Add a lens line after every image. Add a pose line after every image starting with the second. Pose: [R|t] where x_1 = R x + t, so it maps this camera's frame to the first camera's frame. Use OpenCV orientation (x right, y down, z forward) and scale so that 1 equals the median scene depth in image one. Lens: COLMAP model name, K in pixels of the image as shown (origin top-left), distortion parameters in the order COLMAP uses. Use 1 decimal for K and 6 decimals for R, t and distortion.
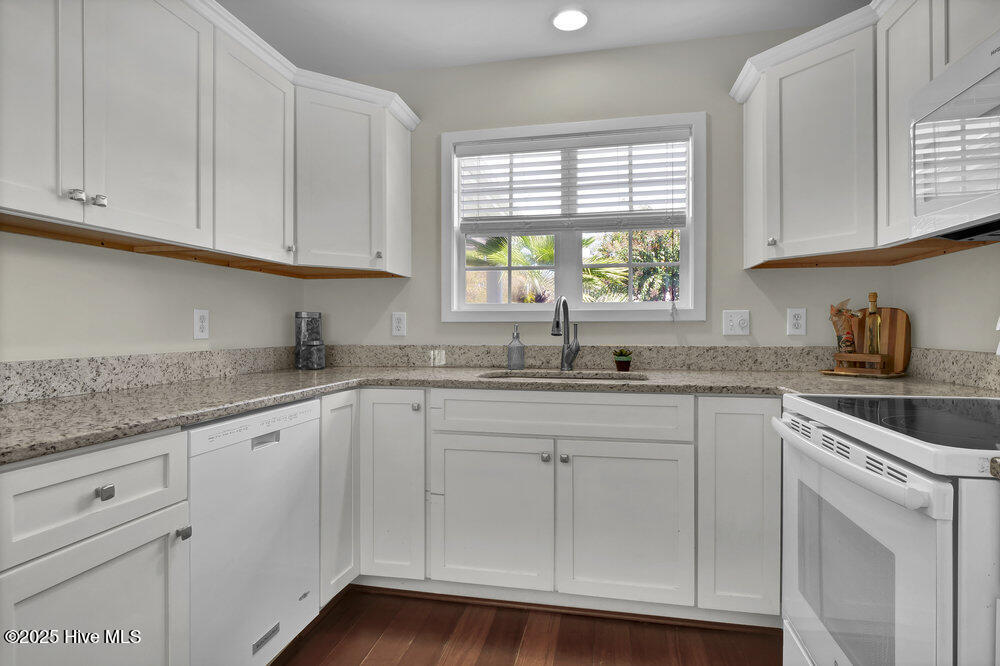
lens RADIAL K [[542.6, 0, 497.9], [0, 542.6, 328.6], [0, 0, 1]] dist [-0.002690, -0.000437]
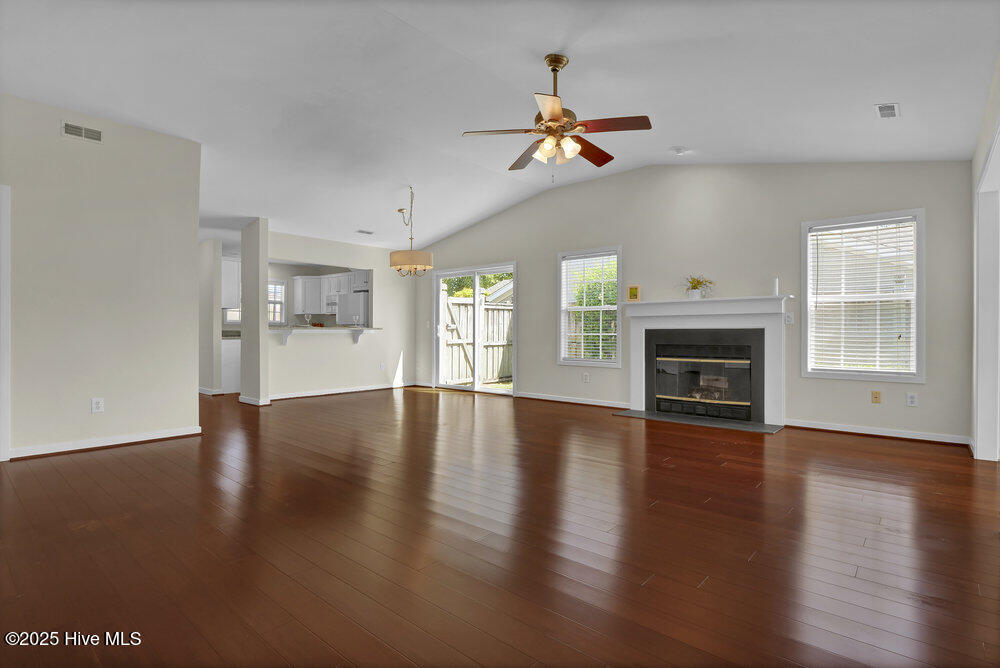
lens RADIAL K [[495.1, 0, 500.6], [0, 495.1, 330.4], [0, 0, 1]] dist [0.000017, 0.000027]
pose [[0.483490, 0.004601, 0.875338, -2.492743], [-0.001192, 0.999989, -0.004598, 0.051198], [-0.875349, 0.001180, 0.483490, -2.709727]]
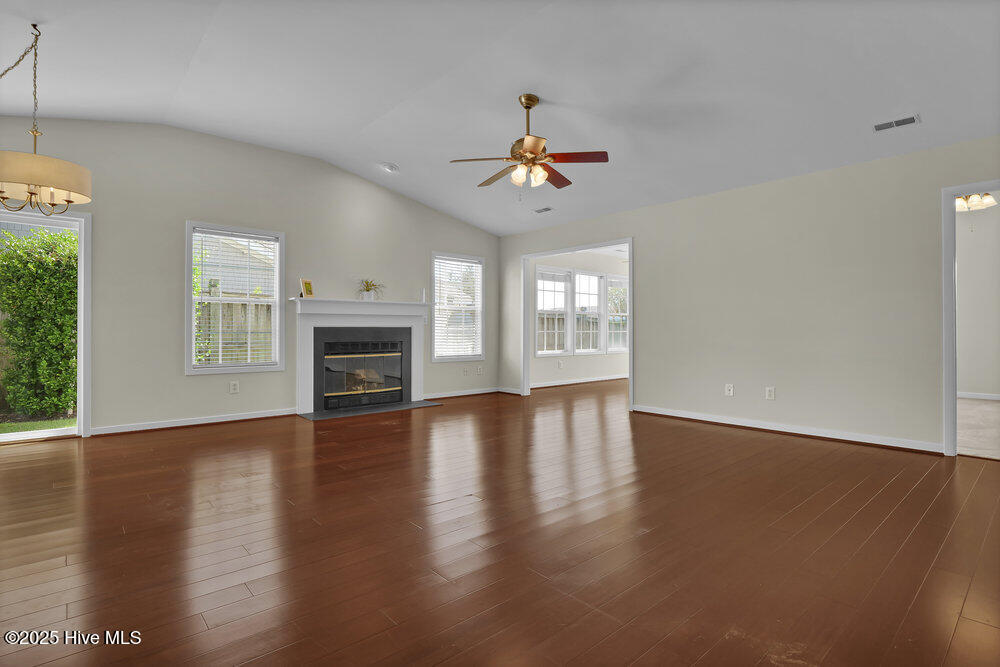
lens RADIAL K [[496.5, 0, 498.5], [0, 496.5, 332.0], [0, 0, 1]] dist [-0.012430, -0.000943]
pose [[-0.801607, -0.000784, 0.597851, -2.098534], [0.000307, 0.999998, 0.001722, 0.052895], [-0.597852, 0.001564, -0.801605, -0.755613]]
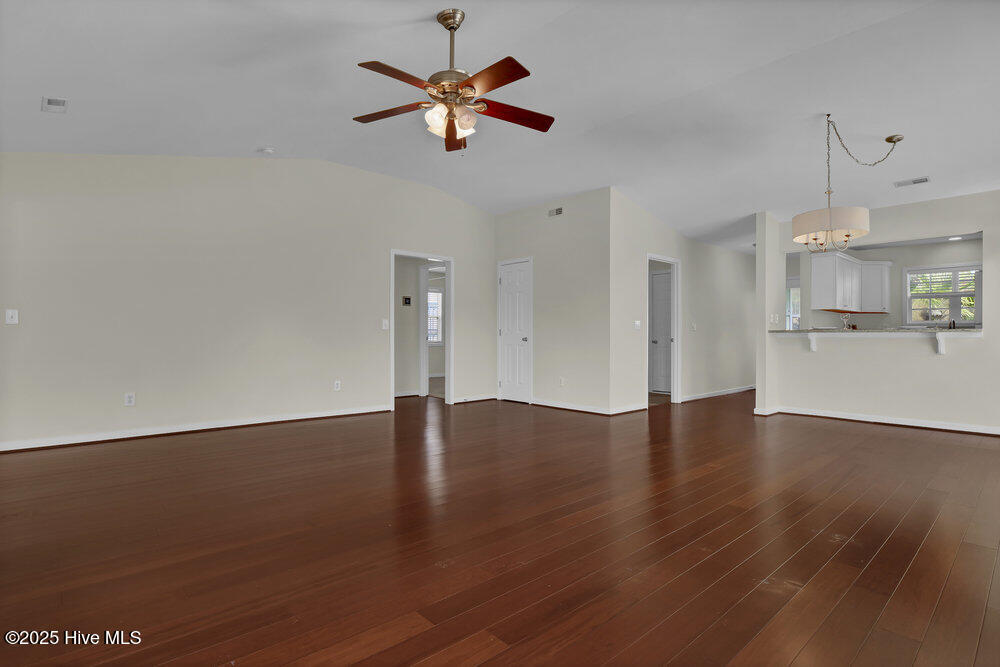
lens RADIAL K [[496.5, 0, 498.5], [0, 496.5, 332.0], [0, 0, 1]] dist [-0.012430, -0.000943]
pose [[0.806419, 0.000649, -0.591344, -0.347402], [-0.003924, 0.999983, -0.004254, 0.044957], [0.591332, 0.005751, 0.806408, -3.071415]]
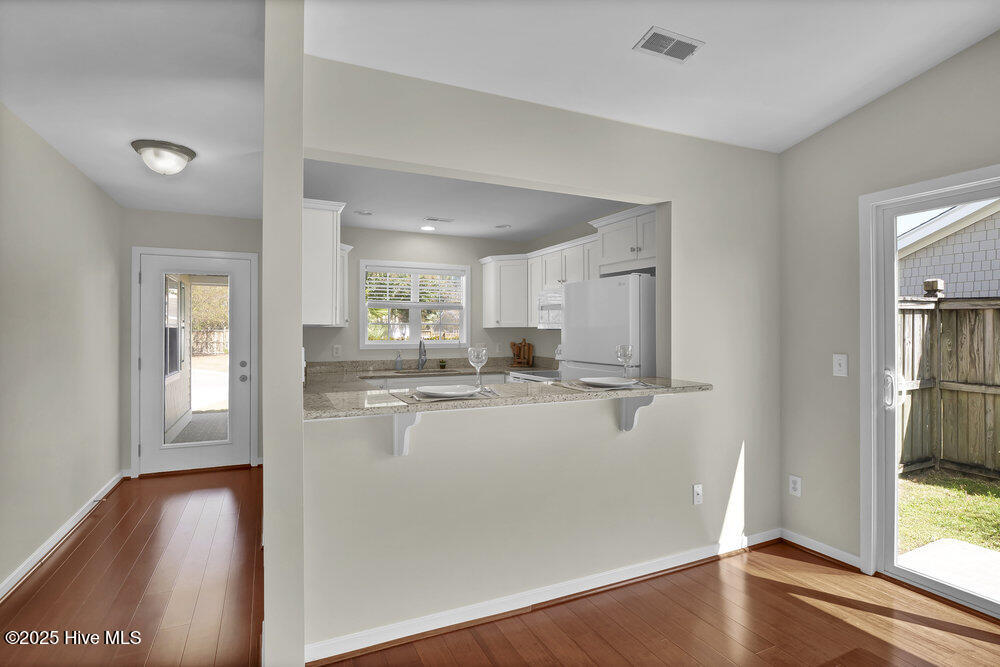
lens RADIAL K [[496.5, 0, 498.5], [0, 496.5, 332.0], [0, 0, 1]] dist [-0.012430, -0.000943]
pose [[0.800301, 0.000068, 0.599598, -0.923138], [0.001227, 0.999998, -0.001751, -0.085393], [-0.599597, 0.002137, 0.800299, -0.959517]]
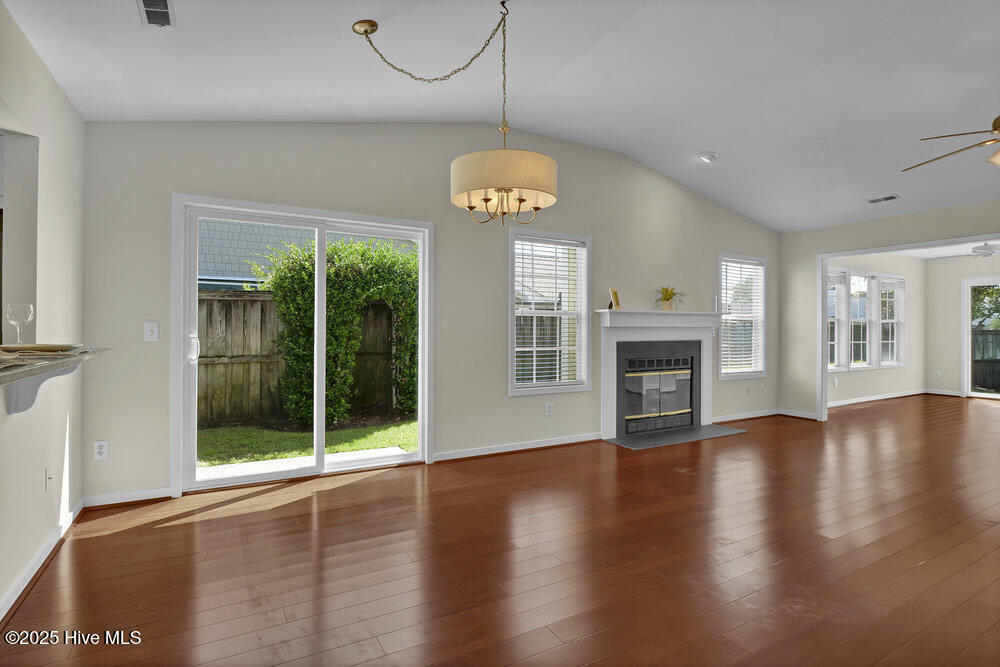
lens RADIAL K [[496.5, 0, 498.5], [0, 496.5, 332.0], [0, 0, 1]] dist [-0.012430, -0.000943]
pose [[-0.658896, -0.007709, 0.752195, -1.223841], [-0.004341, 0.999970, 0.006446, -0.020961], [-0.752222, 0.000982, -0.658910, -0.352283]]
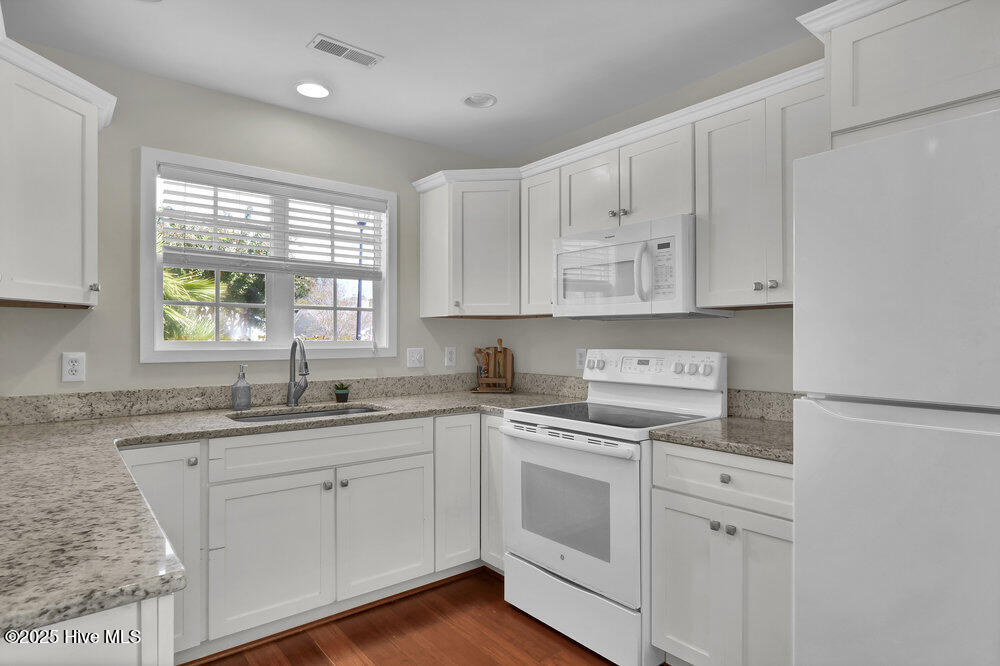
lens RADIAL K [[551.5, 0, 500.0], [0, 551.5, 333.0], [0, 0, 1]] dist [-0.003041, -0.000387]
pose [[0.632387, 0.009167, 0.774599, -0.473329], [0.000843, 0.999921, -0.012522, -0.054684], [-0.774653, 0.008572, 0.632329, -0.007391]]
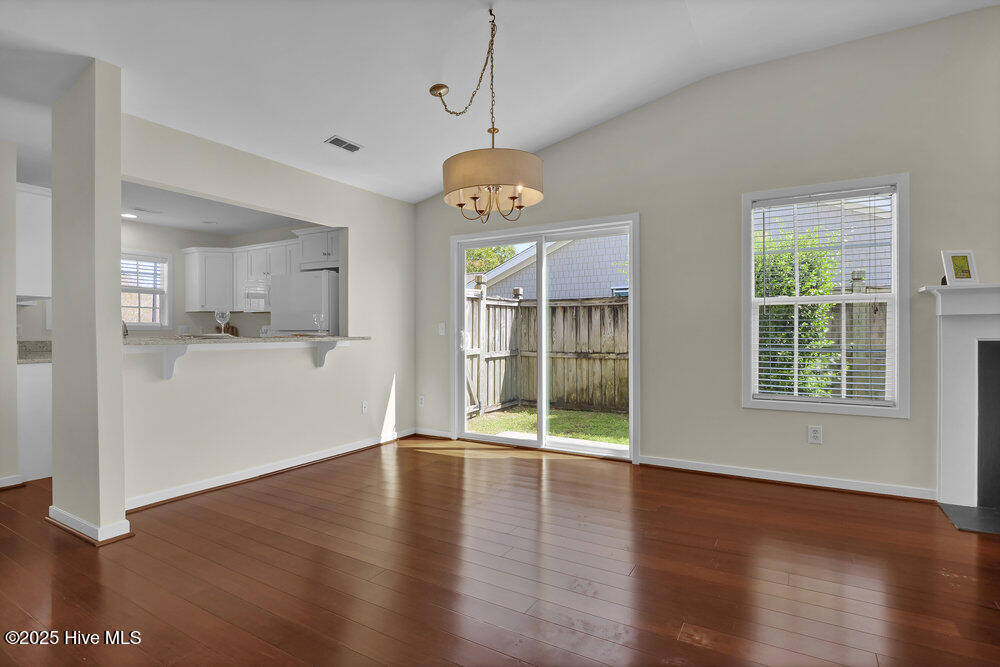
lens RADIAL K [[496.5, 0, 498.5], [0, 496.5, 332.0], [0, 0, 1]] dist [-0.012430, -0.000943]
pose [[0.322898, 0.001658, 0.946432, -1.484224], [0.003769, 0.999988, -0.003037, 0.010331], [-0.946426, 0.004548, 0.322888, -1.406513]]
